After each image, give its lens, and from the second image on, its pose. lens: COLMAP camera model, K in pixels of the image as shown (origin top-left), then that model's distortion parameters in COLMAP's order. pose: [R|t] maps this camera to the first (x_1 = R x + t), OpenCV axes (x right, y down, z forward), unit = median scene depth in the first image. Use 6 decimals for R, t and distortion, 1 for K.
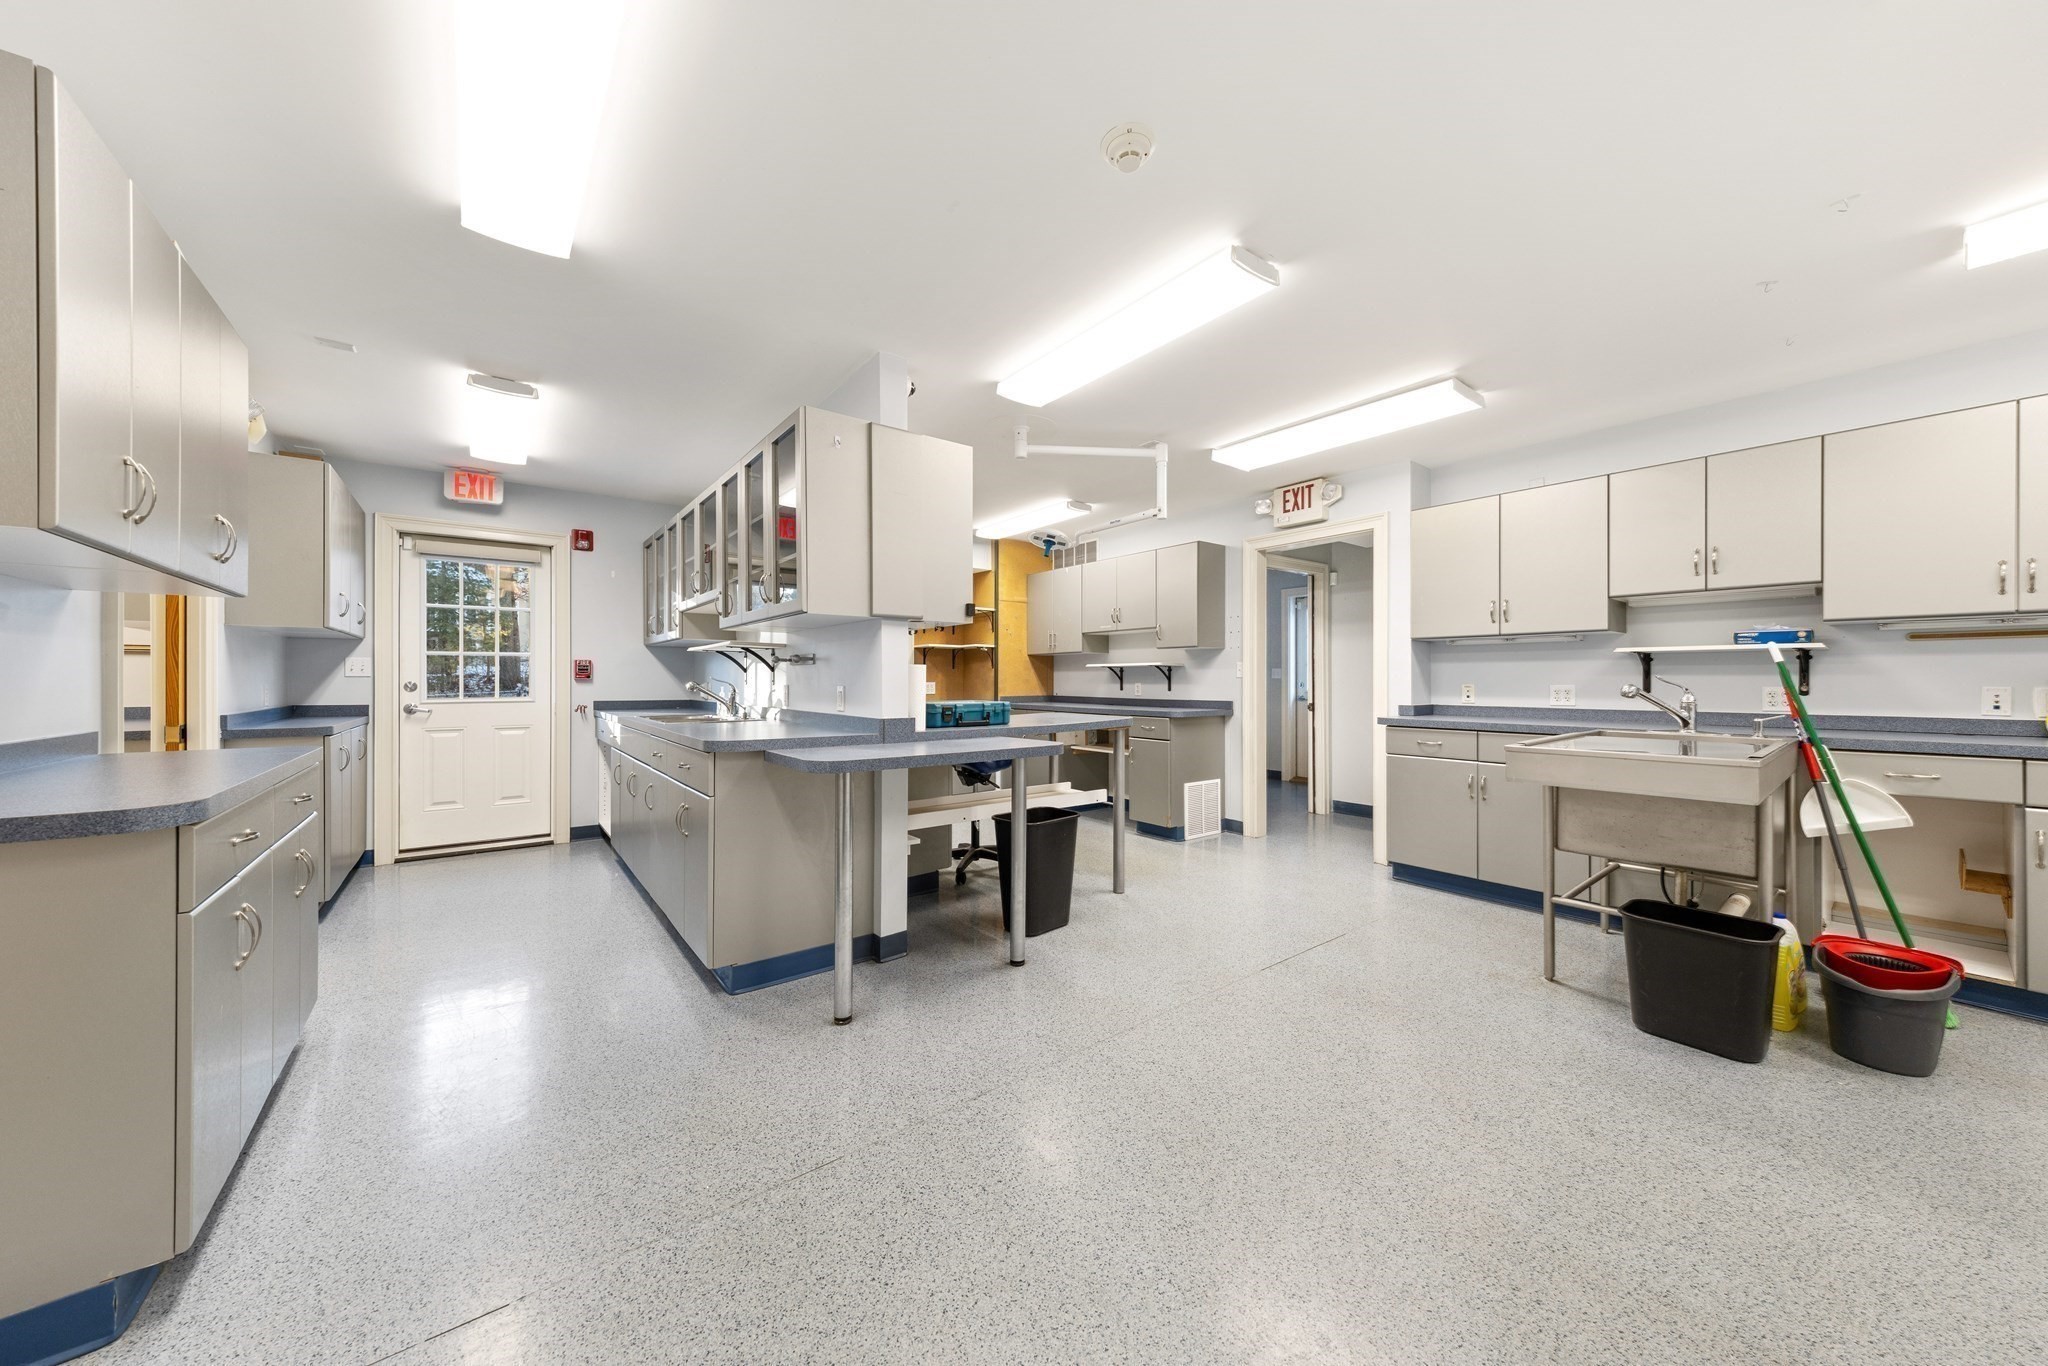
lens RADIAL K [[693.6, 0, 1007.8], [0, 693.6, 682.3], [0, 0, 1]] dist [-0.001757, -0.001519]
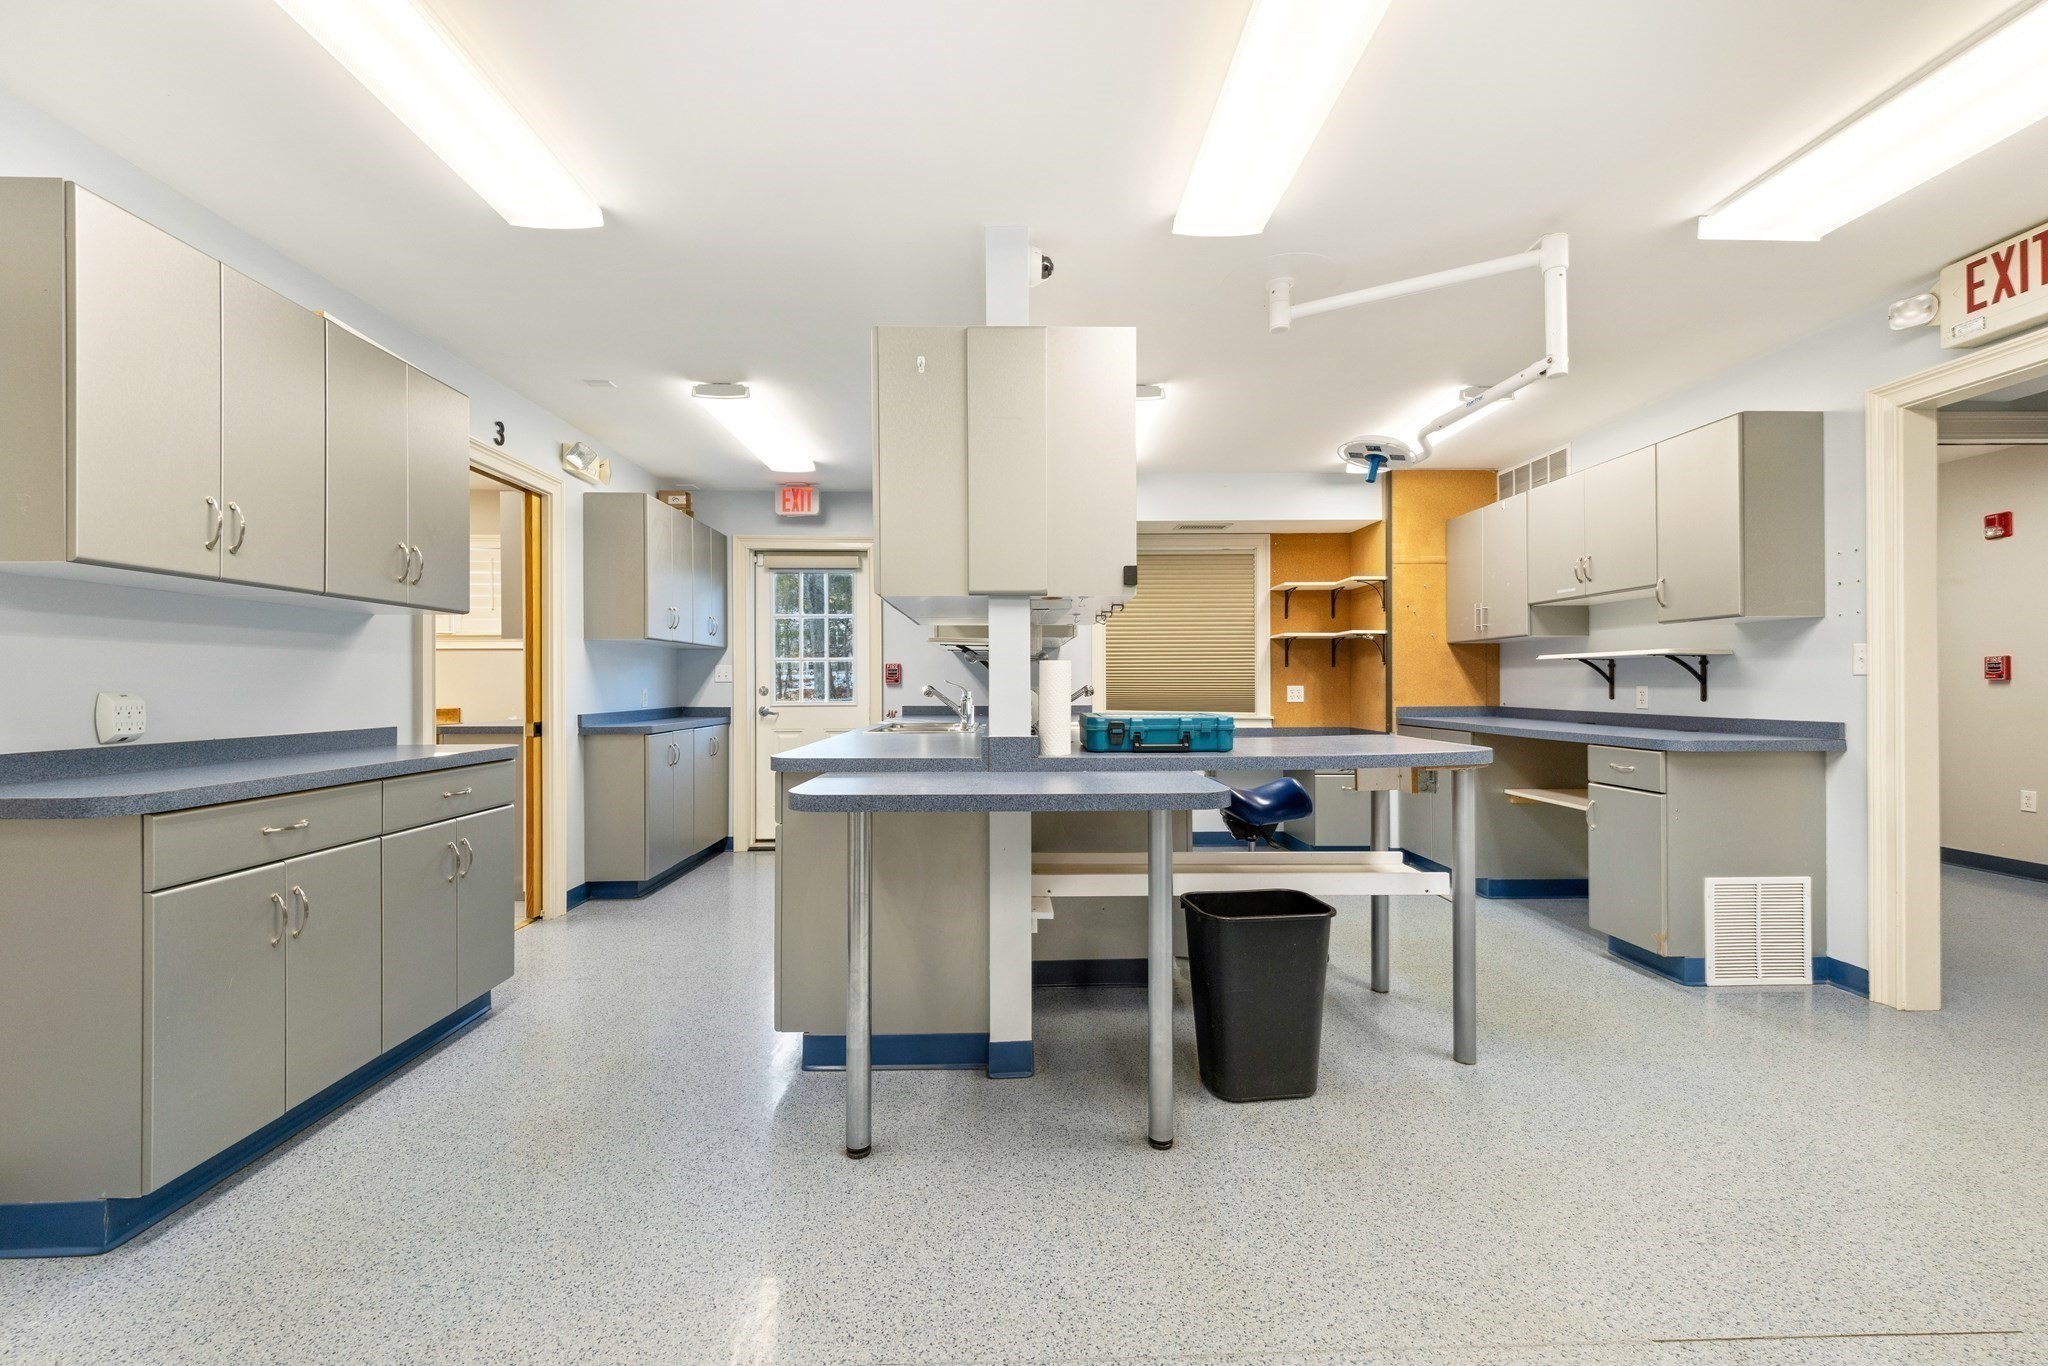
lens RADIAL K [[795.2, 0, 1018.4], [0, 795.2, 684.2], [0, 0, 1]] dist [0.000410, -0.002380]
pose [[0.810666, -0.003691, -0.585497, 0.198330], [0.002078, 0.999992, -0.003427, 0.000614], [0.585505, 0.001561, 0.810667, 0.217173]]
